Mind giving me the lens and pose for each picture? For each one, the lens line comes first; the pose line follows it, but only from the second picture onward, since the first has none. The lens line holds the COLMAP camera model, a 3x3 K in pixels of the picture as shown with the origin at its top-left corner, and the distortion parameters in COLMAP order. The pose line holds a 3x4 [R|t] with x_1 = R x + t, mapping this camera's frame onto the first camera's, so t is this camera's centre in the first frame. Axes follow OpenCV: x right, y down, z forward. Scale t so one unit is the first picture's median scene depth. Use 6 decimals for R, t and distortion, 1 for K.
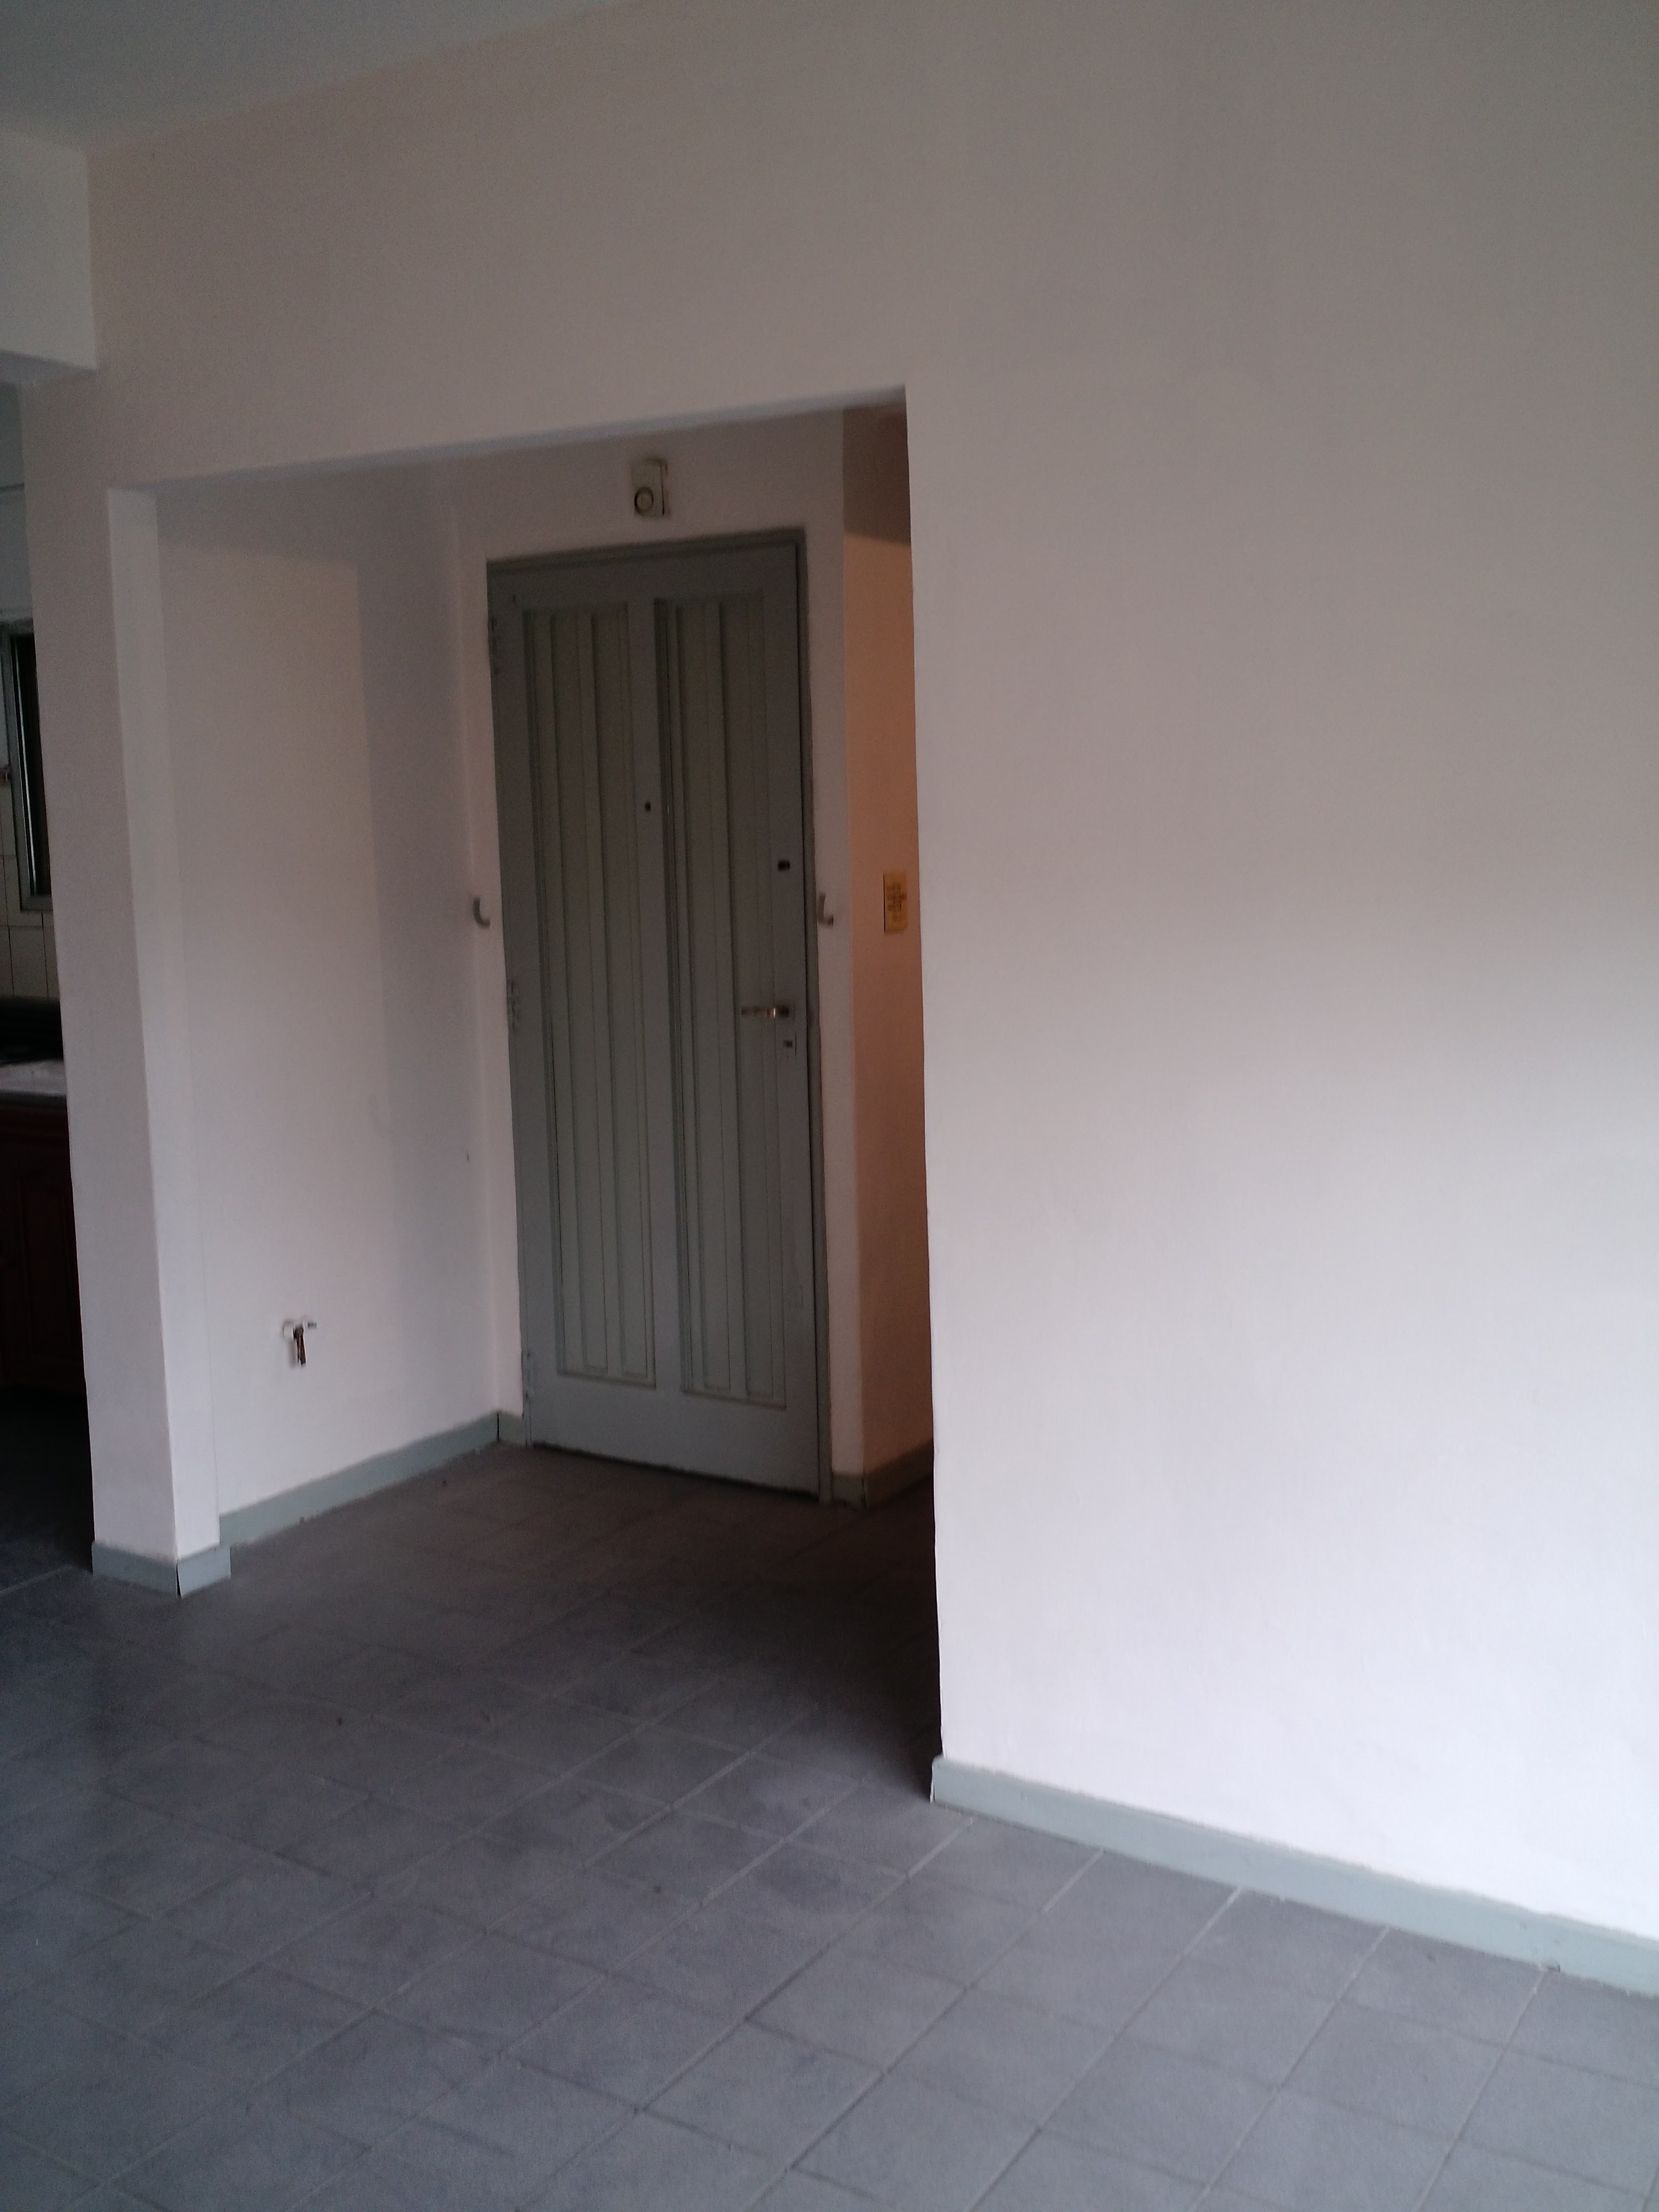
lens RADIAL K [[2059.8, 0, 829.5], [0, 2059.8, 1106.0], [0, 0, 1]] dist [0.145604, -0.294545]
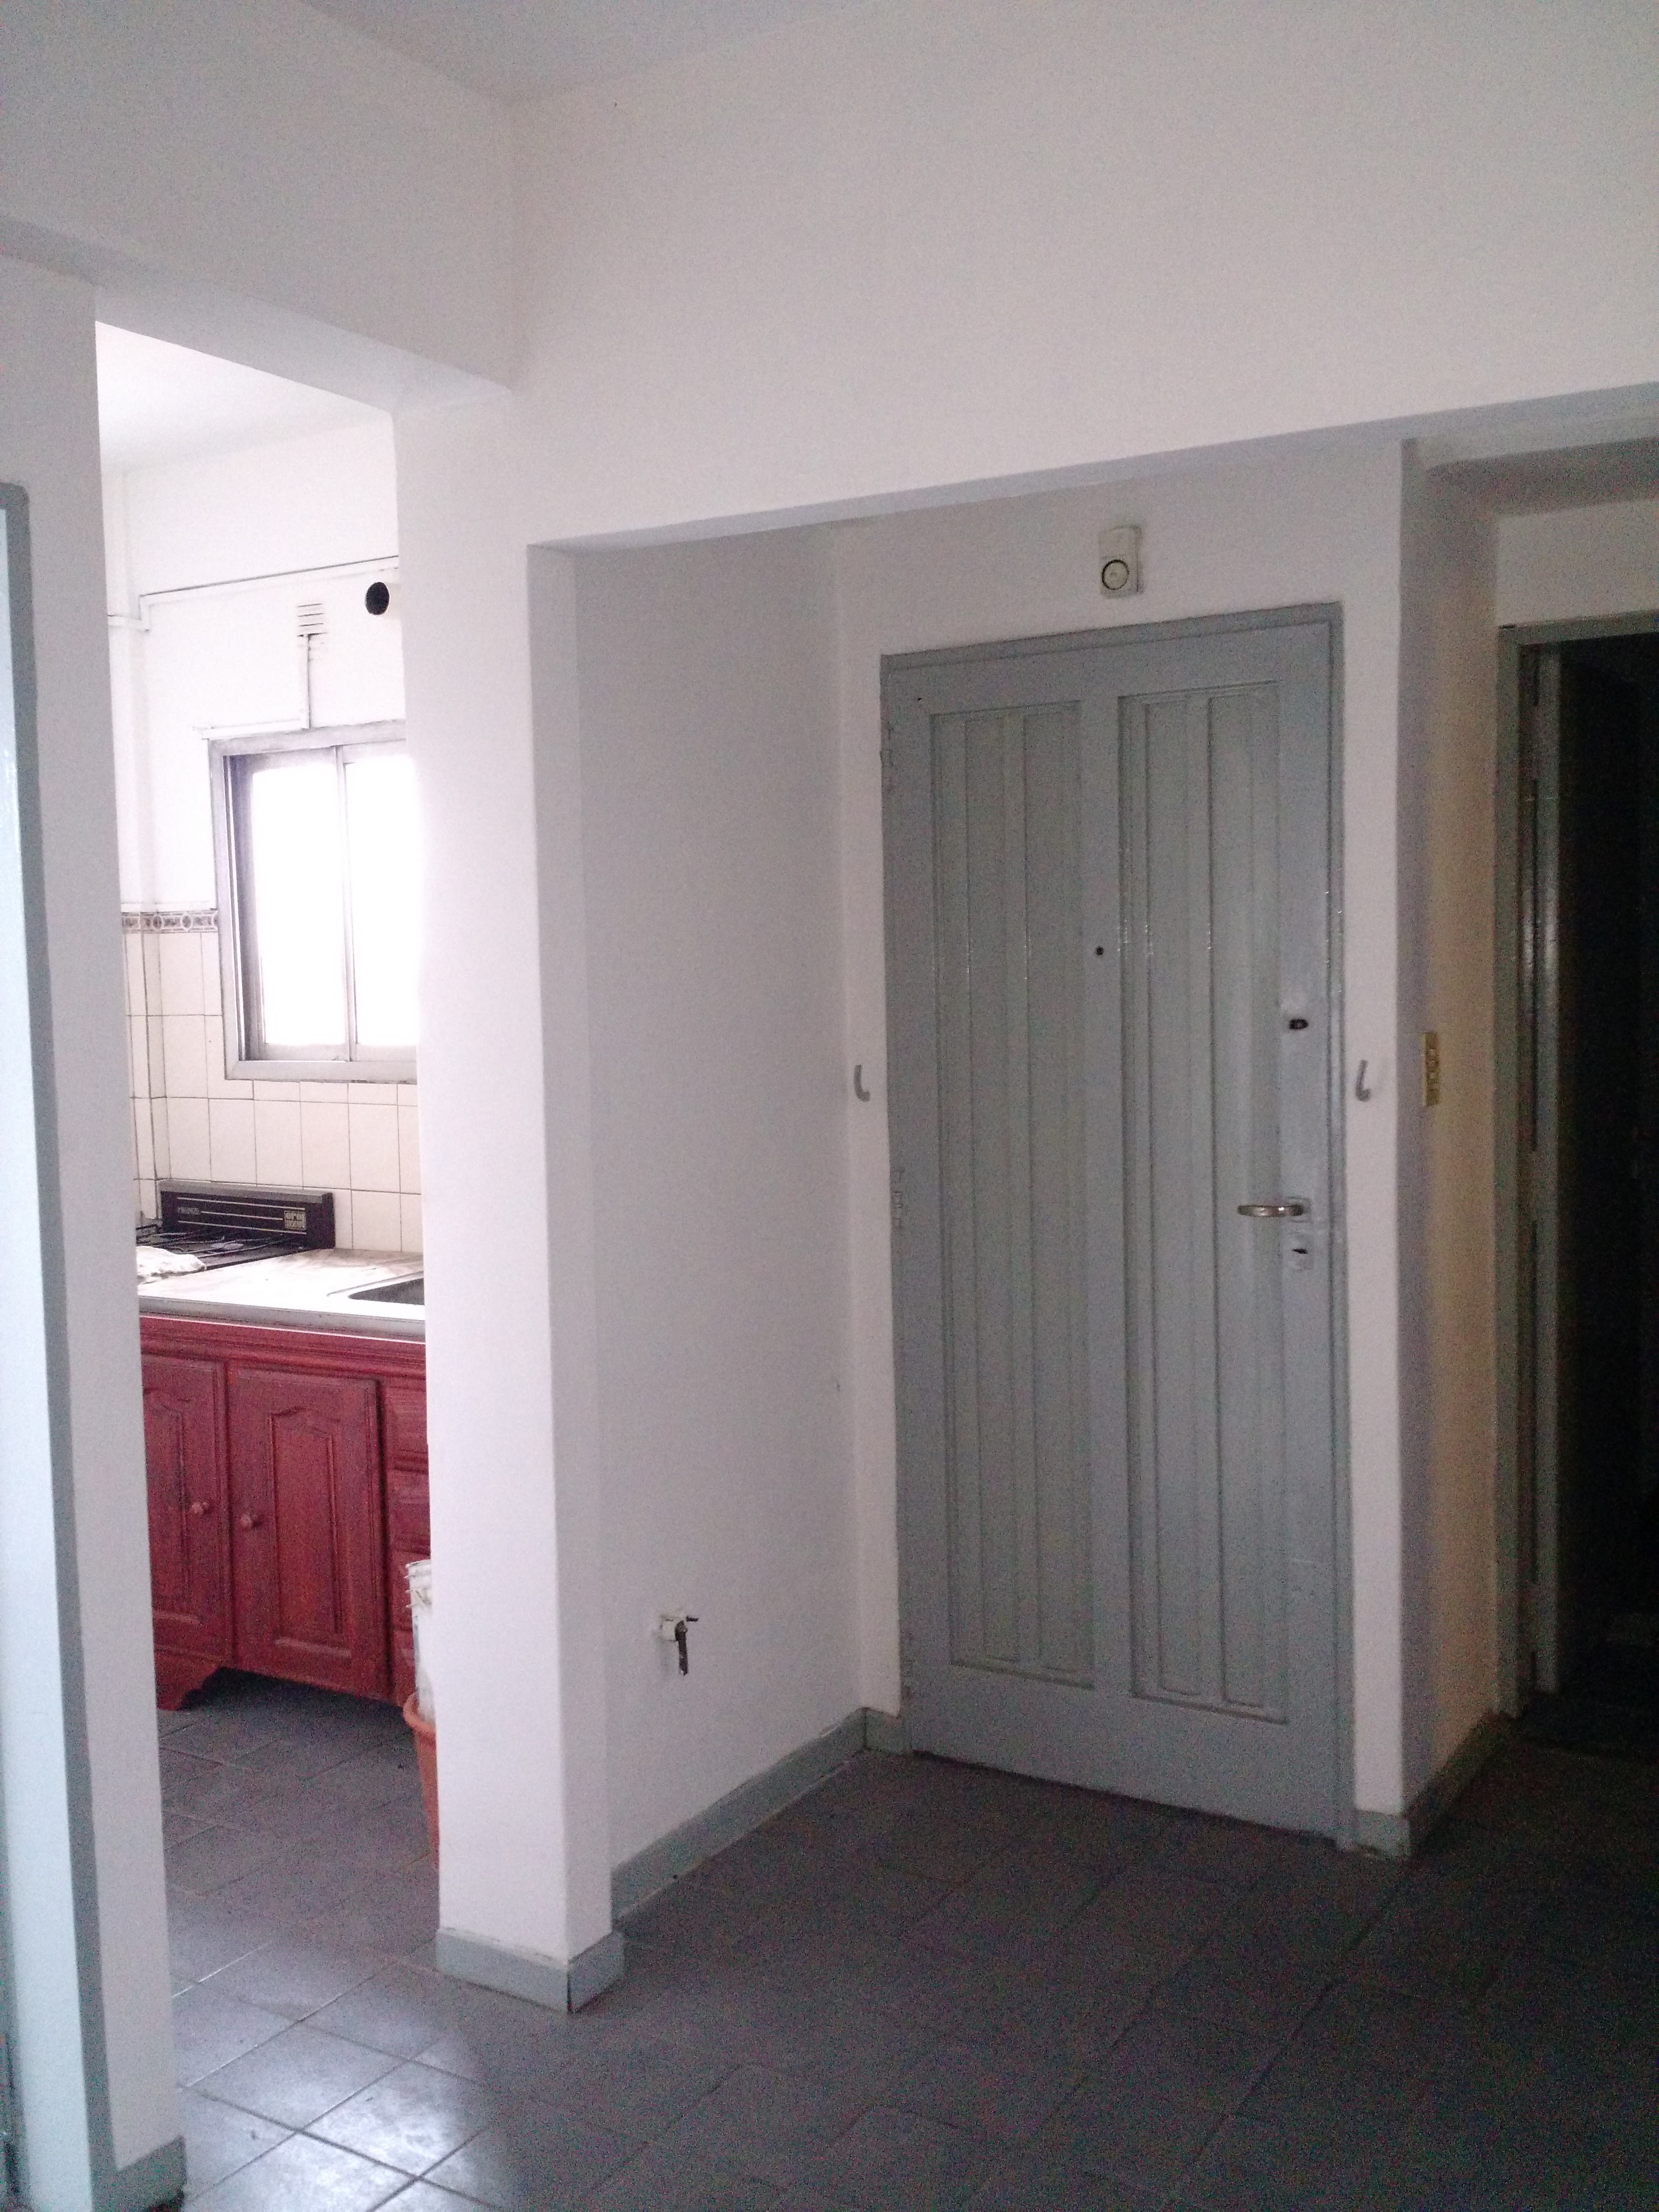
lens RADIAL K [[2059.8, 0, 829.5], [0, 2059.8, 1106.0], [0, 0, 1]] dist [0.145604, -0.294545]
pose [[0.999769, -0.002730, 0.021316, -0.203061], [0.004217, 0.997536, -0.070033, -0.028911], [-0.021072, 0.070107, 0.997317, 0.204442]]
